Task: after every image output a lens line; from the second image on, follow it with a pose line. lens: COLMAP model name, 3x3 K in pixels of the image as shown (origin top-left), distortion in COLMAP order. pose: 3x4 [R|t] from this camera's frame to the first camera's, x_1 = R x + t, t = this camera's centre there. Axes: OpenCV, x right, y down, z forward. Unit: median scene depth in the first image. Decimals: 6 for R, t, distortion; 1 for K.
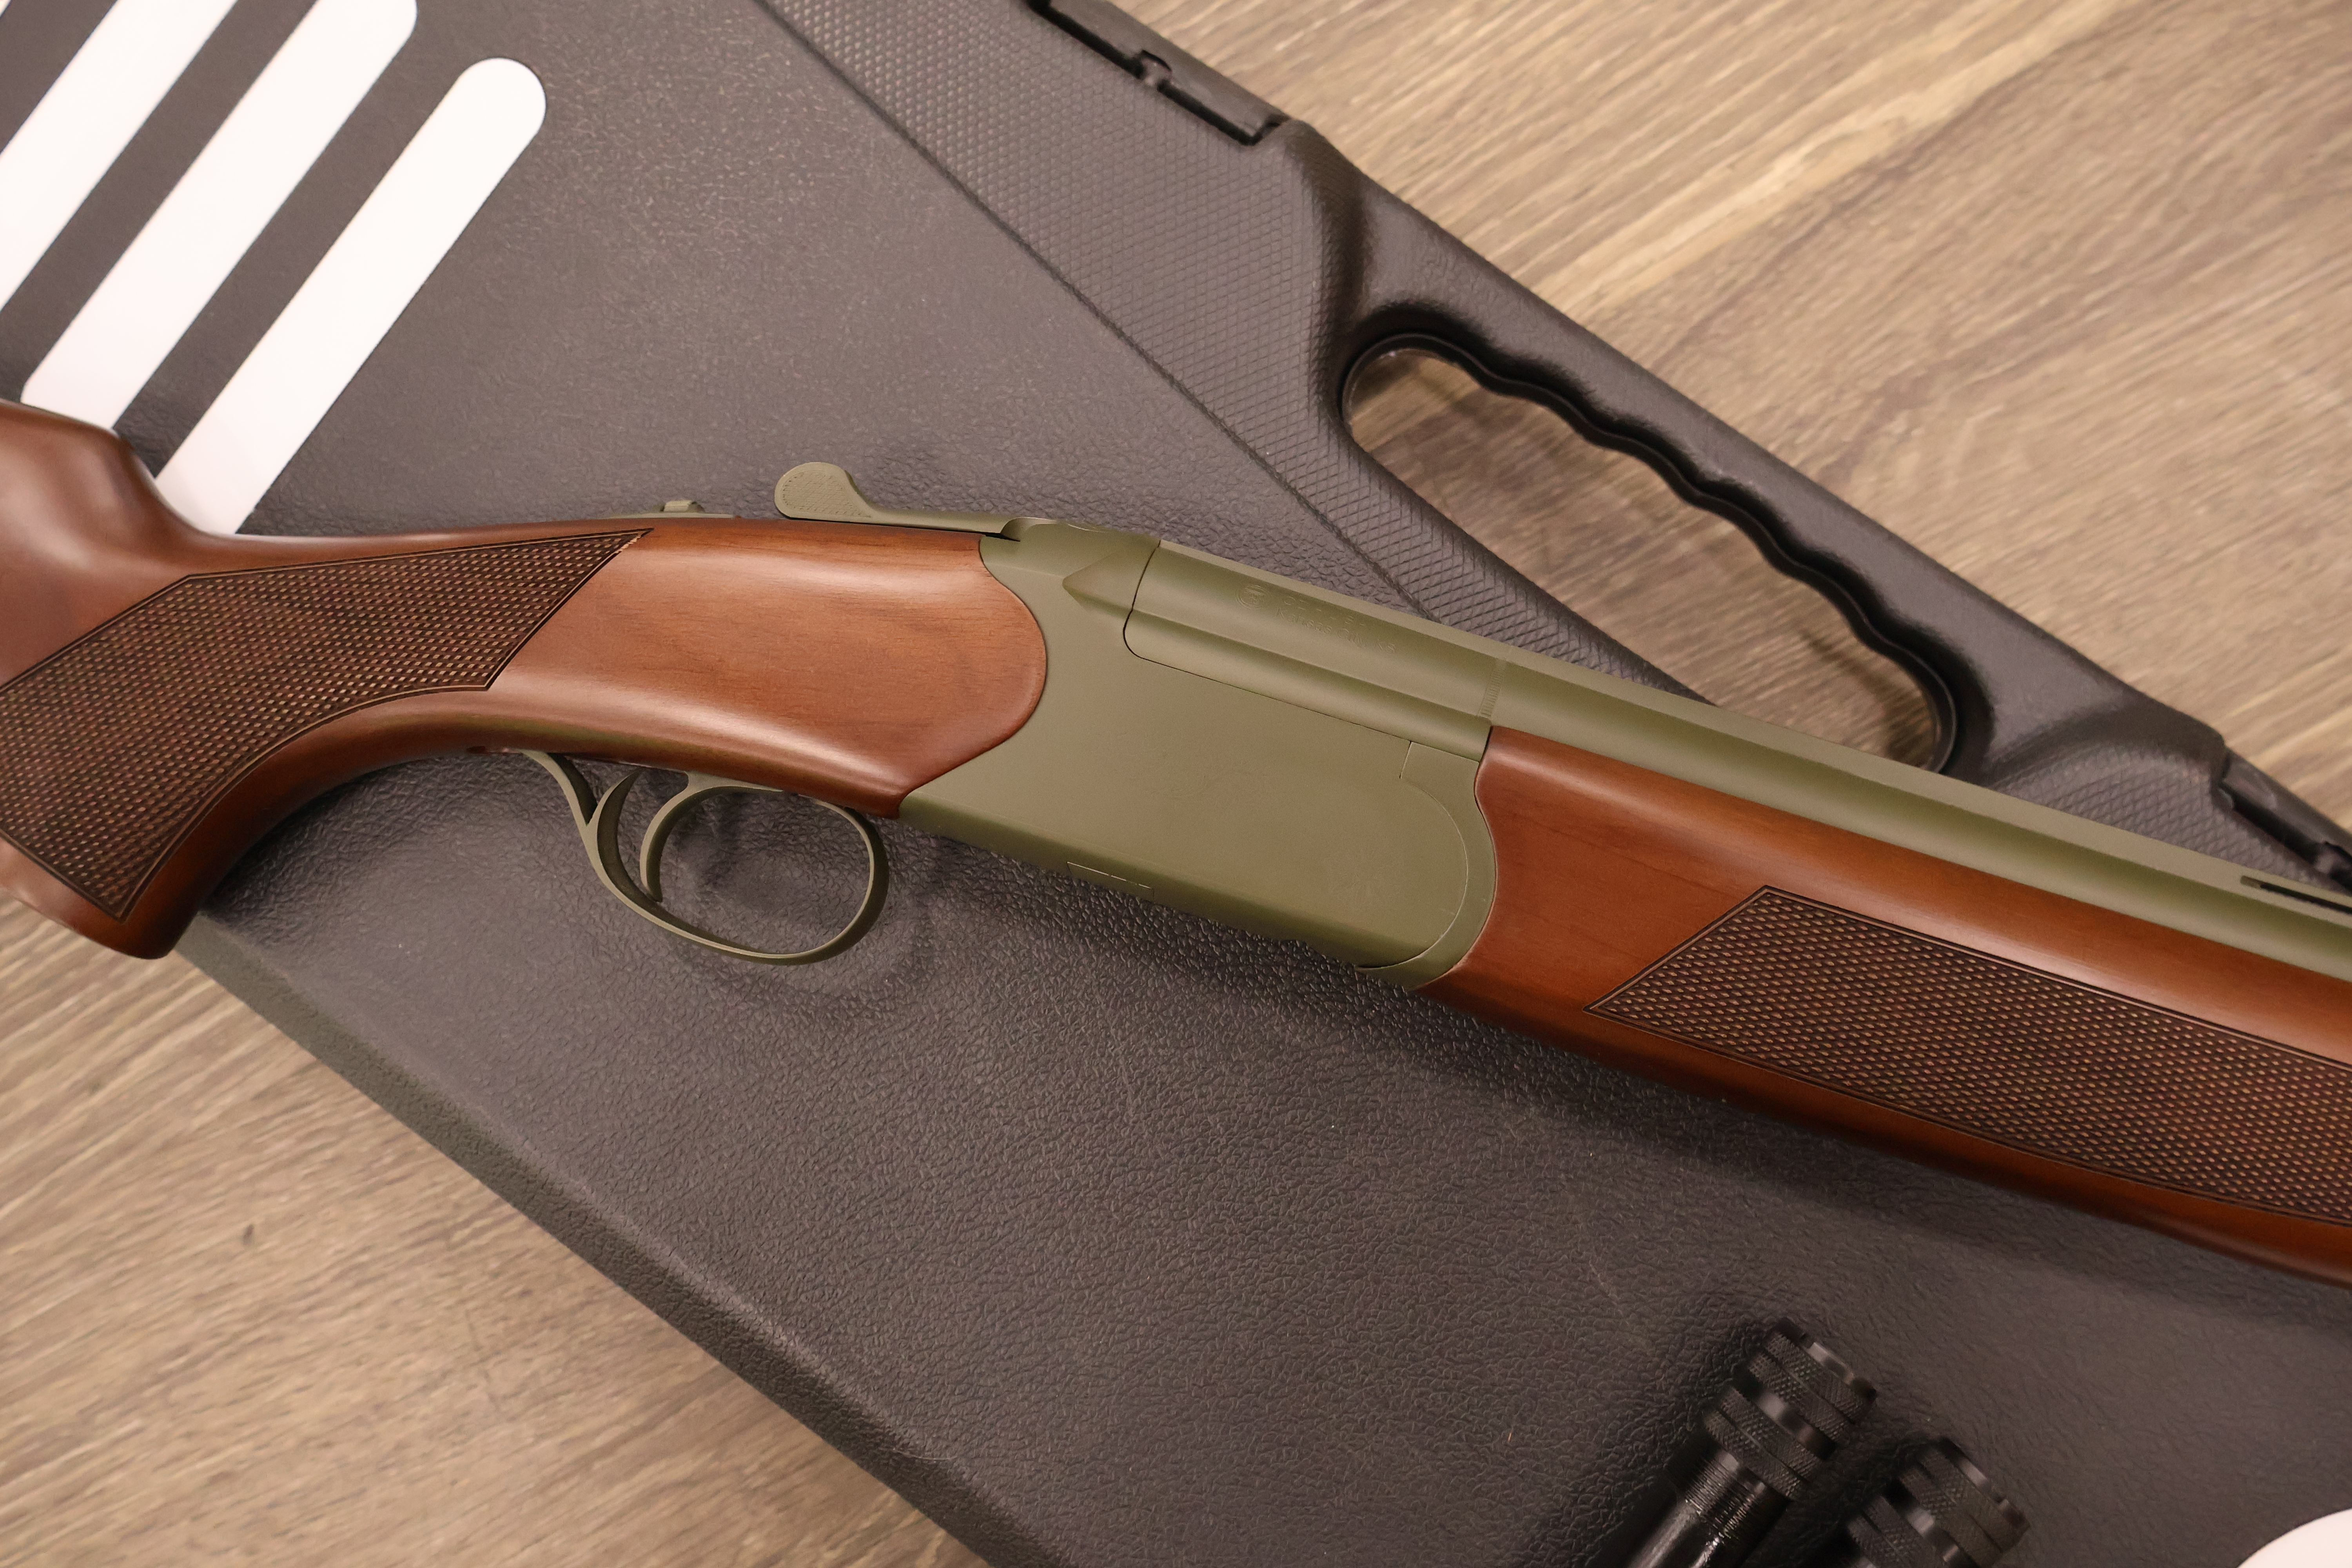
lens RADIAL K [[2105.2, 0, 1153.3], [0, 2105.2, 772.7], [0, 0, 1]] dist [0.004068, 0.006134]
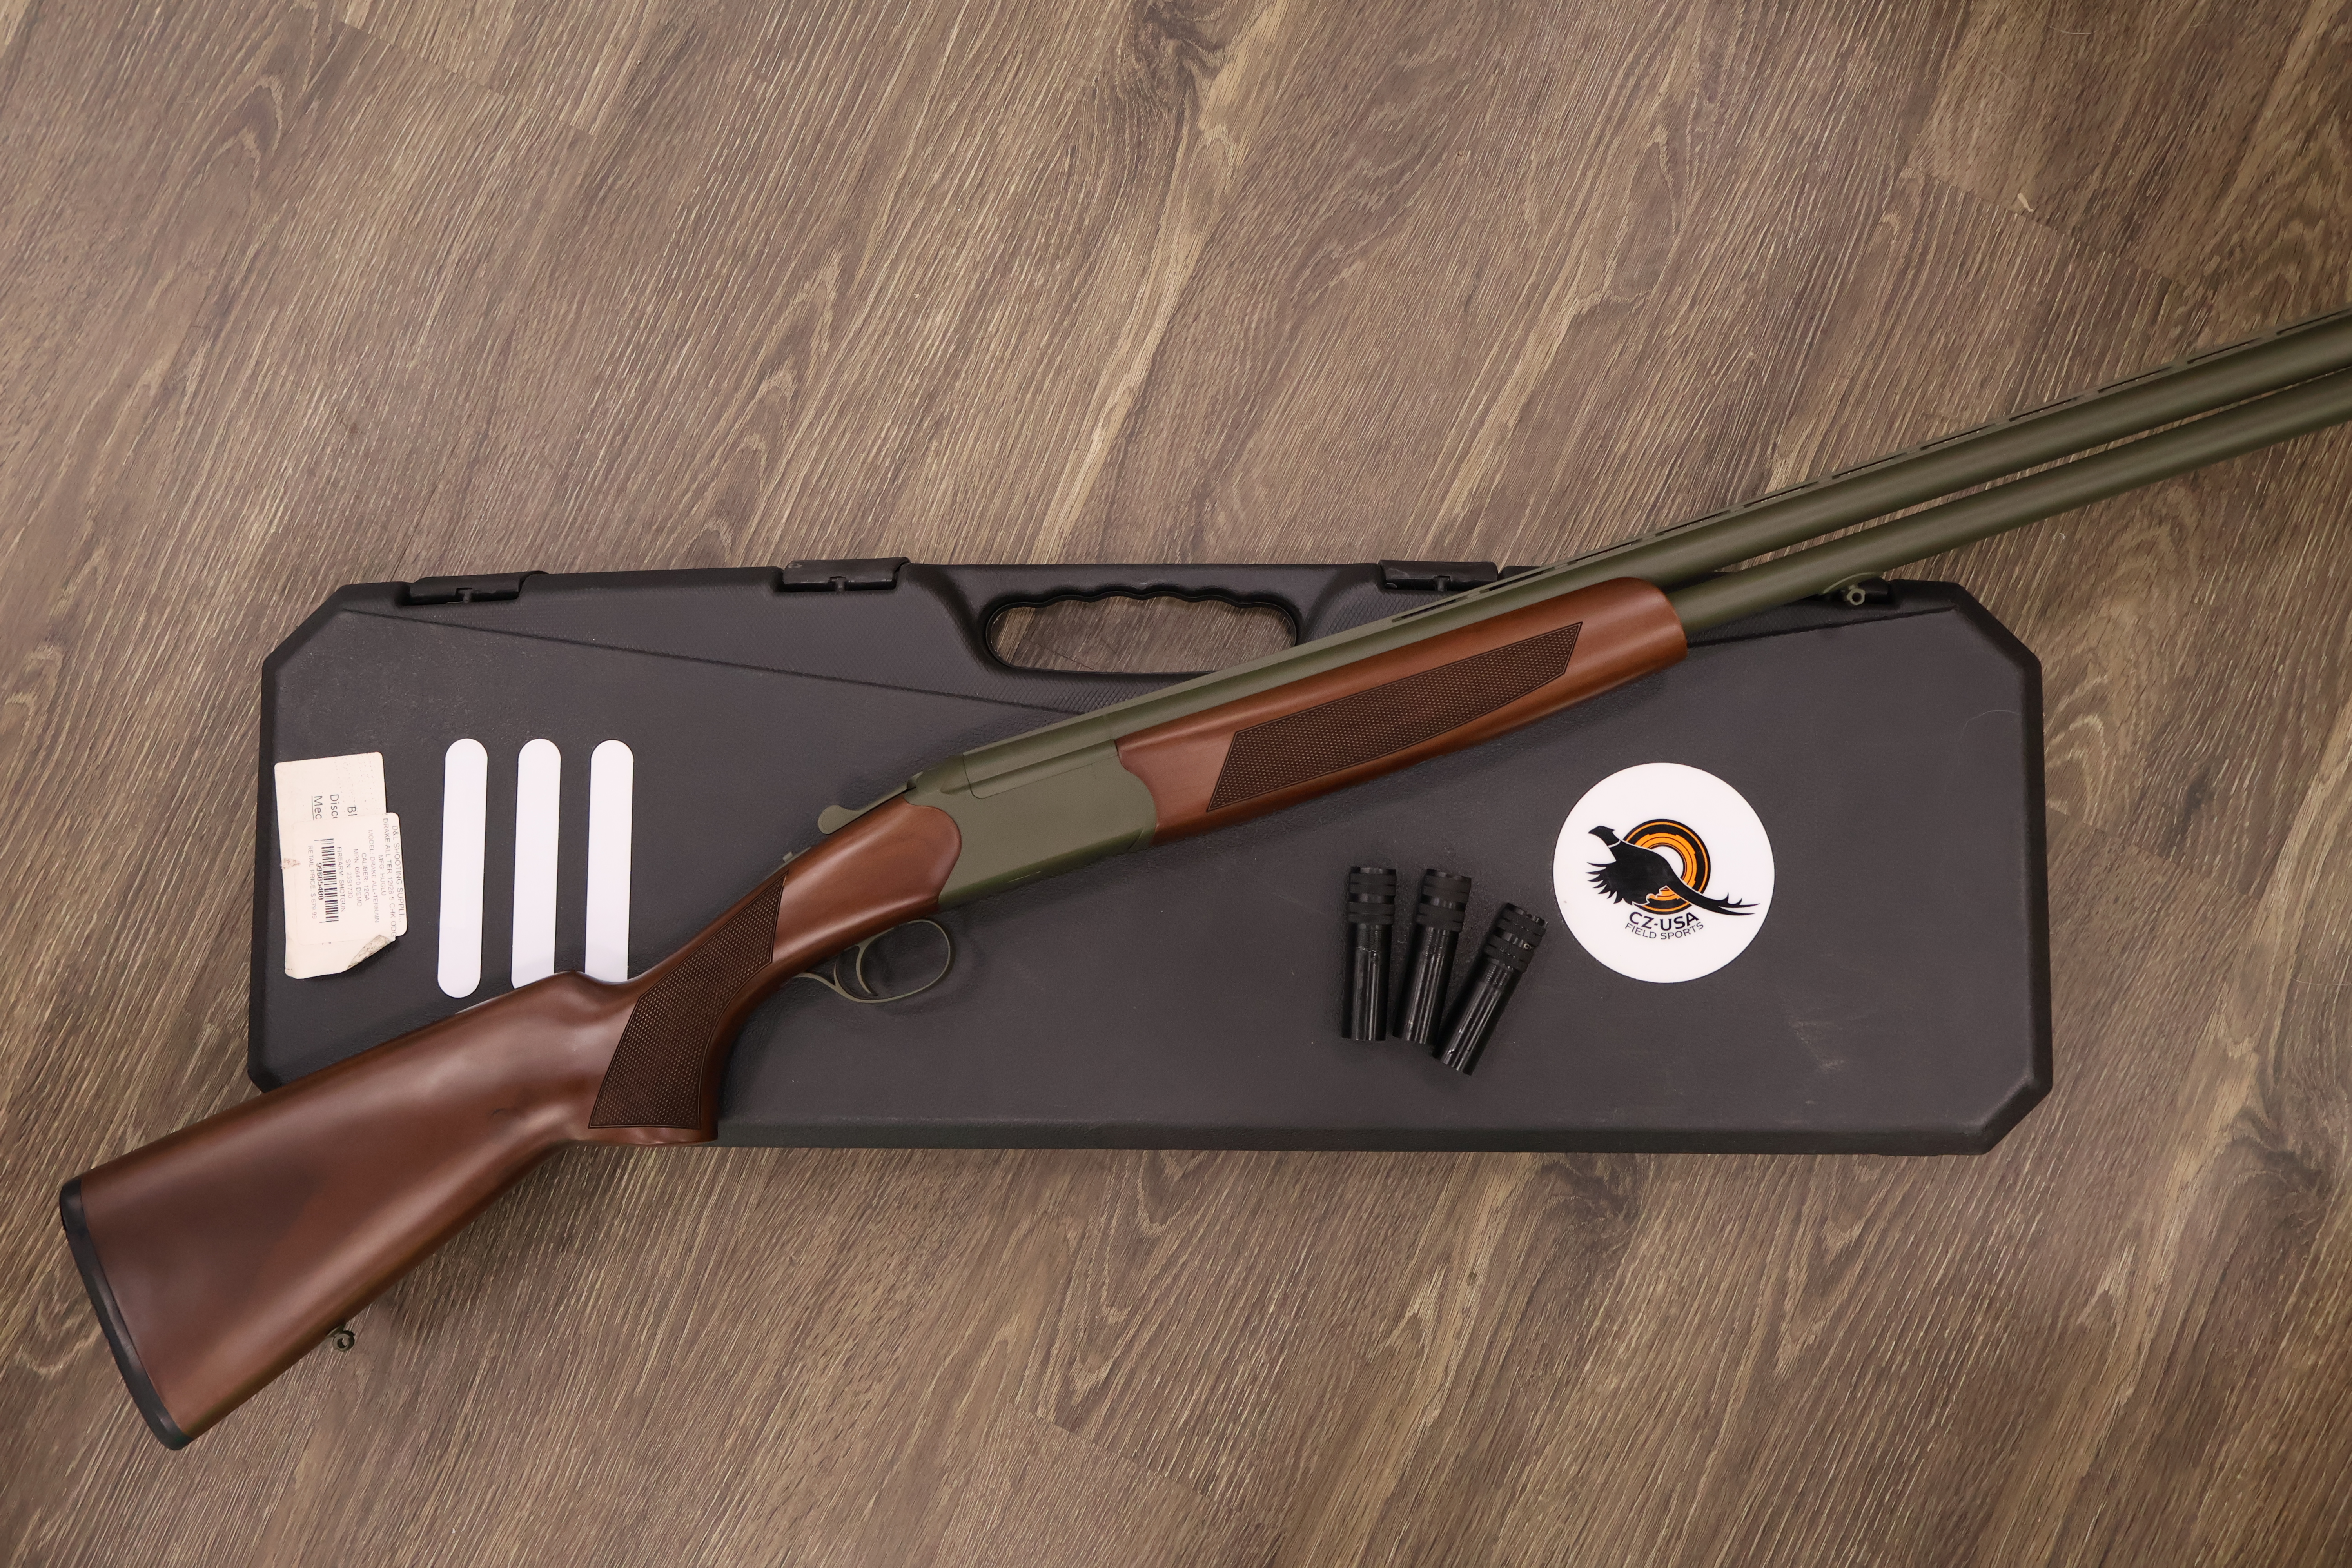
lens RADIAL K [[2105.2, 0, 1169.4], [0, 2105.2, 807.1], [0, 0, 1]] dist [0.004068, 0.006134]
pose [[0.816479, -0.574005, 0.062288, 0.009096], [0.574058, 0.818598, 0.018841, 0.024239], [-0.061803, 0.020374, 0.997880, -1.152457]]
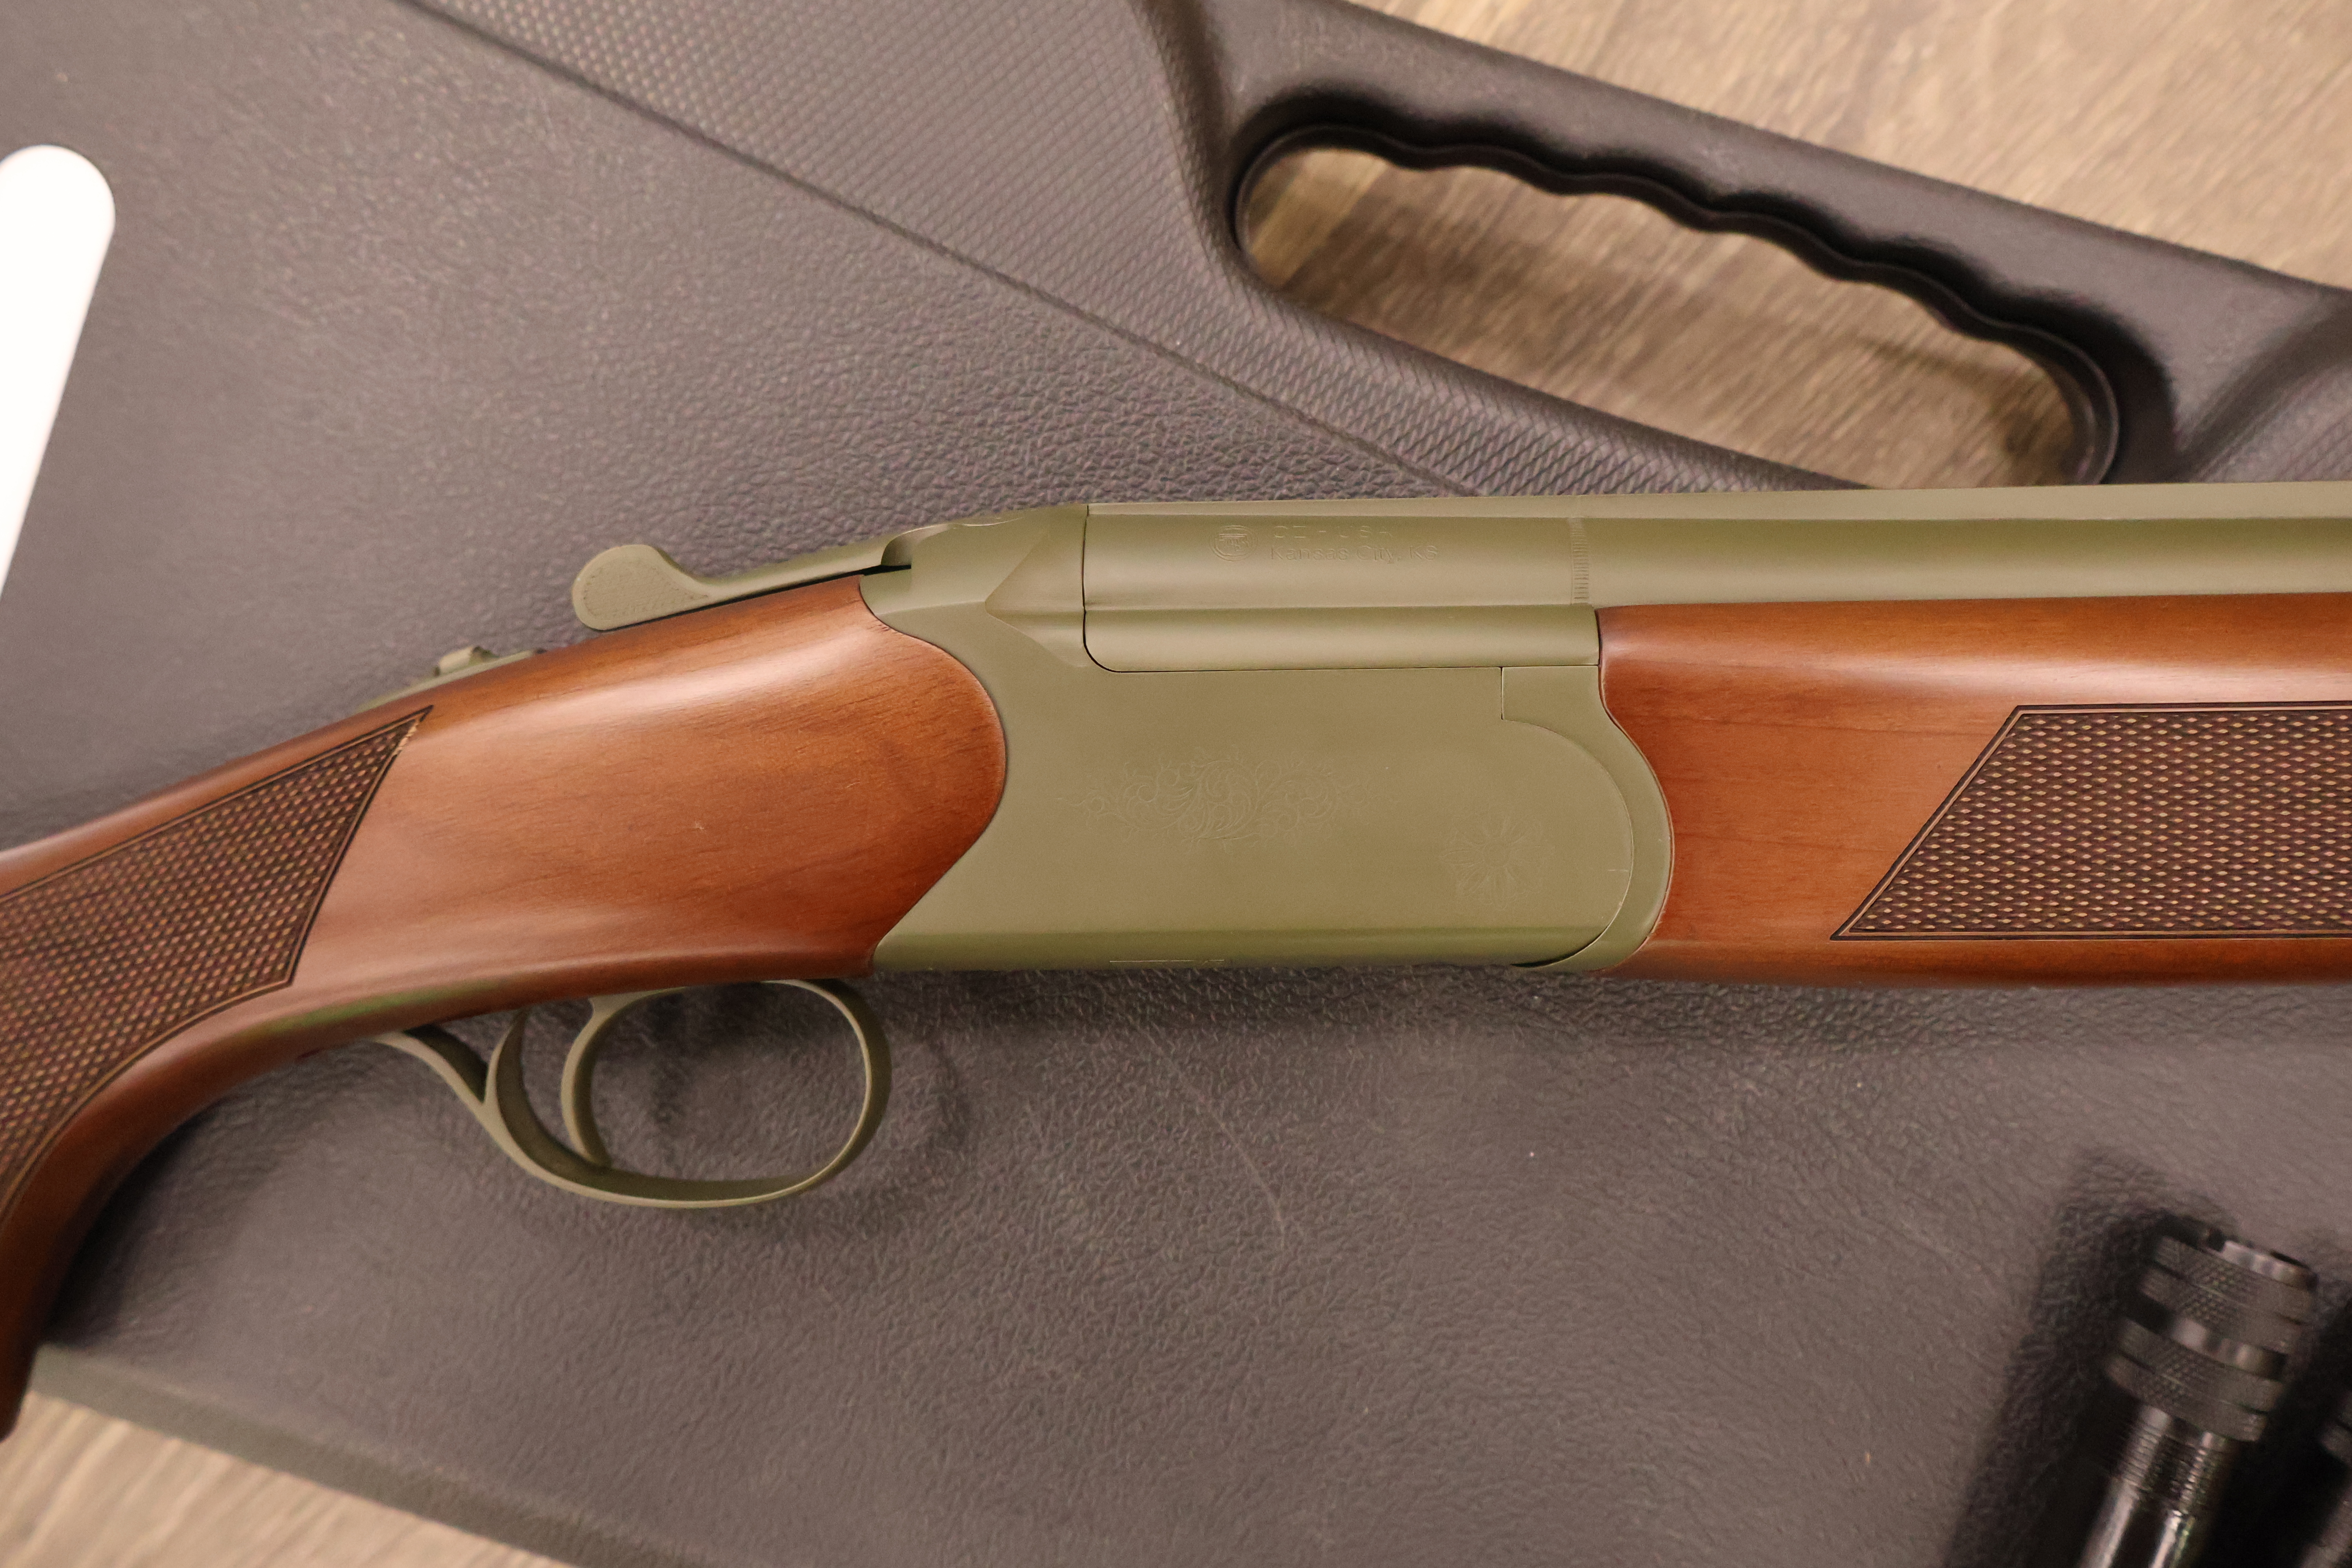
lens RADIAL K [[2105.2, 0, 1138.4], [0, 2105.2, 782.6], [0, 0, 1]] dist [0.004068, 0.006134]
pose [[0.949397, -0.313769, 0.013978, -0.016771], [0.311726, 0.946787, 0.080137, -0.057626], [-0.038378, -0.071724, 0.996686, 0.200966]]
